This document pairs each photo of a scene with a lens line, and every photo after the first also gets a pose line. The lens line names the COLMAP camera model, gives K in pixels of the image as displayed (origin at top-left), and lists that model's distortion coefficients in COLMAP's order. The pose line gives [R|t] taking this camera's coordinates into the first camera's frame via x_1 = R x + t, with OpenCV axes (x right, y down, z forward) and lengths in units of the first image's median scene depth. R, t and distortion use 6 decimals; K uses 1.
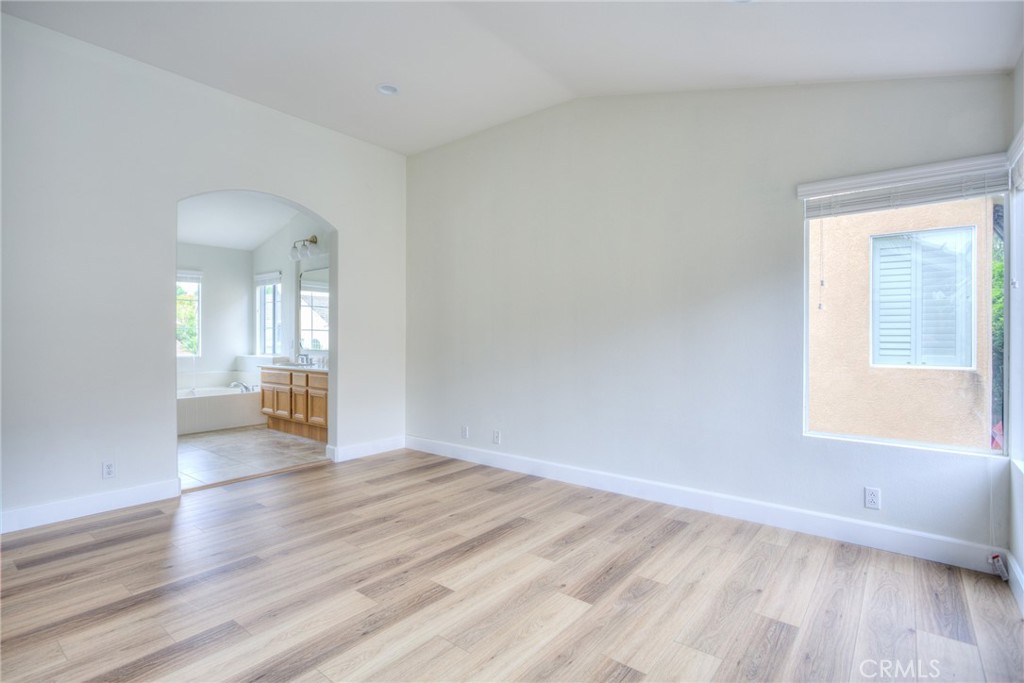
lens RADIAL K [[498.2, 0, 510.2], [0, 498.2, 343.7], [0, 0, 1]] dist [-0.018905, 0.005927]
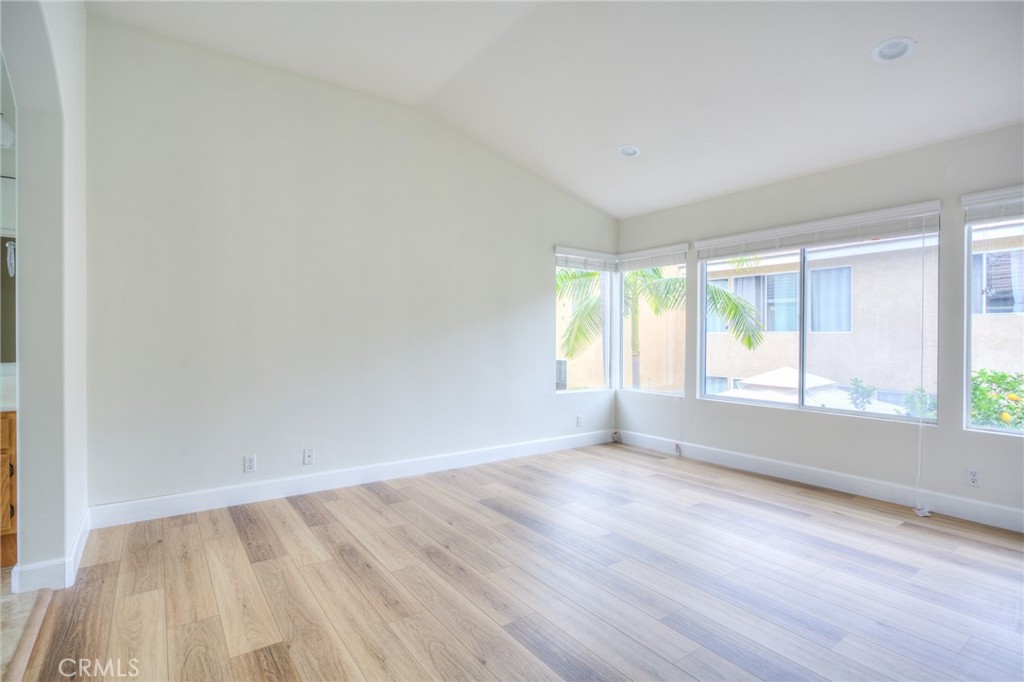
lens RADIAL K [[498.2, 0, 509.7], [0, 498.2, 338.2], [0, 0, 1]] dist [-0.018905, 0.005927]
pose [[0.274677, -0.005094, 0.961523, -1.125643], [0.007005, 0.999970, 0.003297, -0.011150], [-0.961511, 0.005830, 0.274704, 0.711341]]
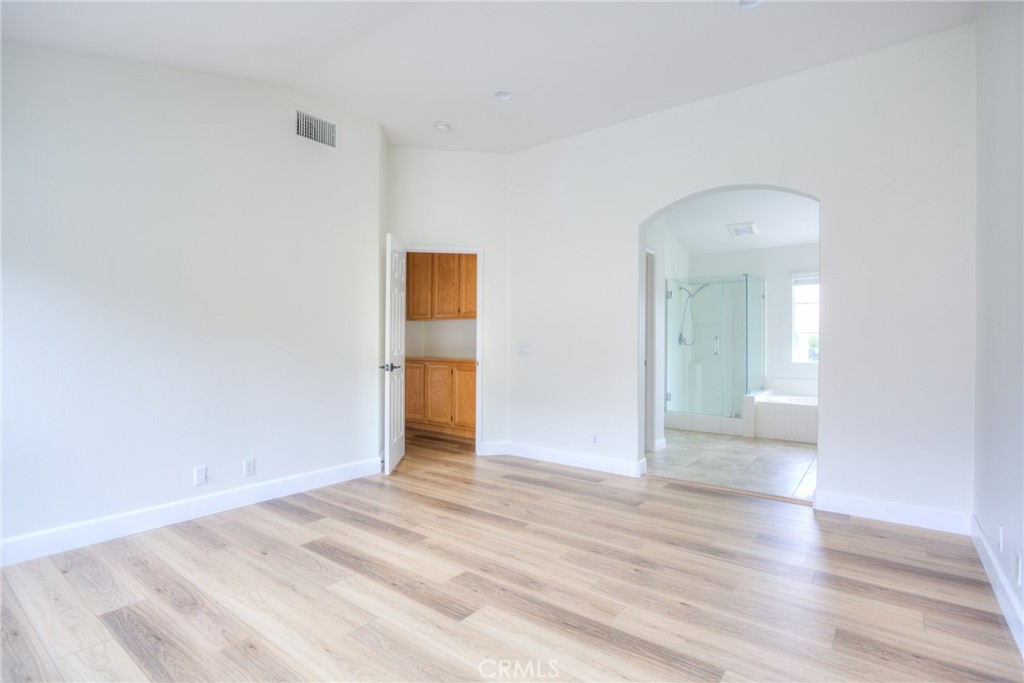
lens RADIAL K [[498.2, 0, 508.8], [0, 498.2, 336.3], [0, 0, 1]] dist [-0.018905, 0.005927]
pose [[0.019160, -0.010936, -0.999757, 0.628646], [-0.014653, 0.999830, -0.011217, -0.009452], [0.999709, 0.014865, 0.018997, 0.839383]]
